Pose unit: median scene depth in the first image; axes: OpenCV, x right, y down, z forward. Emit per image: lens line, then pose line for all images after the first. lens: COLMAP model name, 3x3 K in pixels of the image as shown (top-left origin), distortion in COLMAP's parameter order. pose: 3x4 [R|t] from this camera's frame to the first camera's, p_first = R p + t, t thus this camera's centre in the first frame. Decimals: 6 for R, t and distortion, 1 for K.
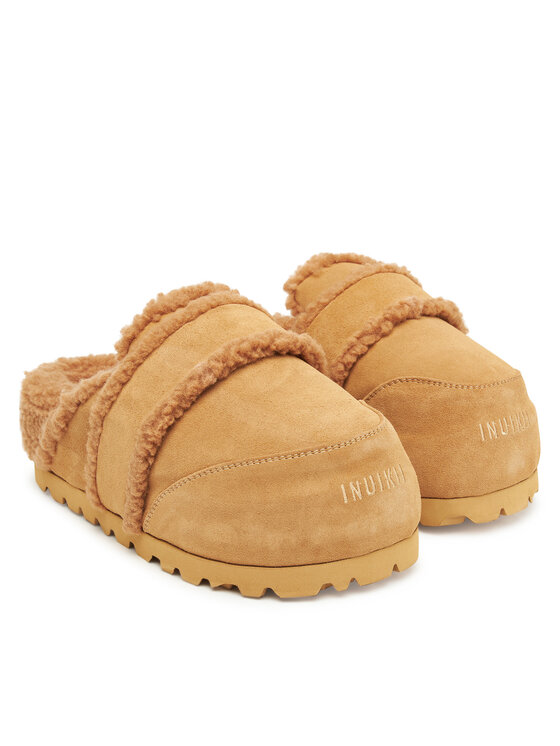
lens RADIAL K [[1637.8, 0, 280.3], [0, 1637.8, 372.7], [0, 0, 1]] dist [0.068014, 0.000000]
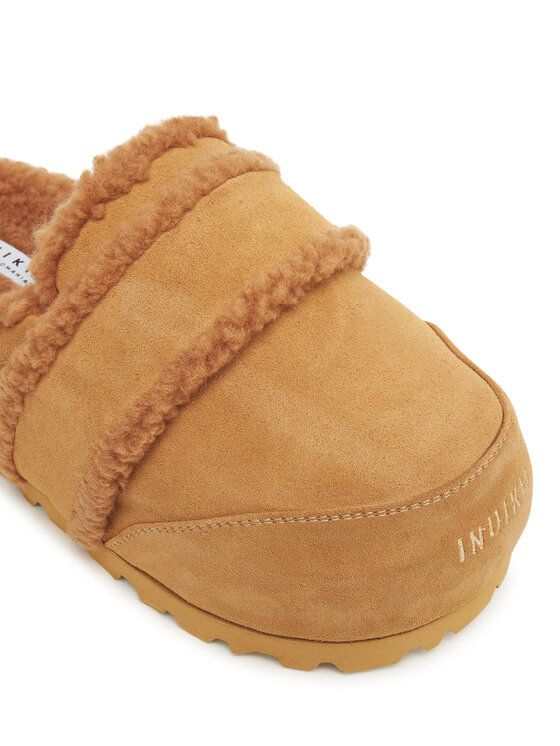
lens RADIAL K [[1118.2, 0, 279.6], [0, 1118.2, 374.1], [0, 0, 1]] dist [-0.012765, 0.000000]
pose [[0.972066, -0.085583, 0.218548, -0.107821], [-0.021472, 0.894818, 0.445915, -0.162714], [-0.233723, -0.438152, 0.867984, 0.641177]]
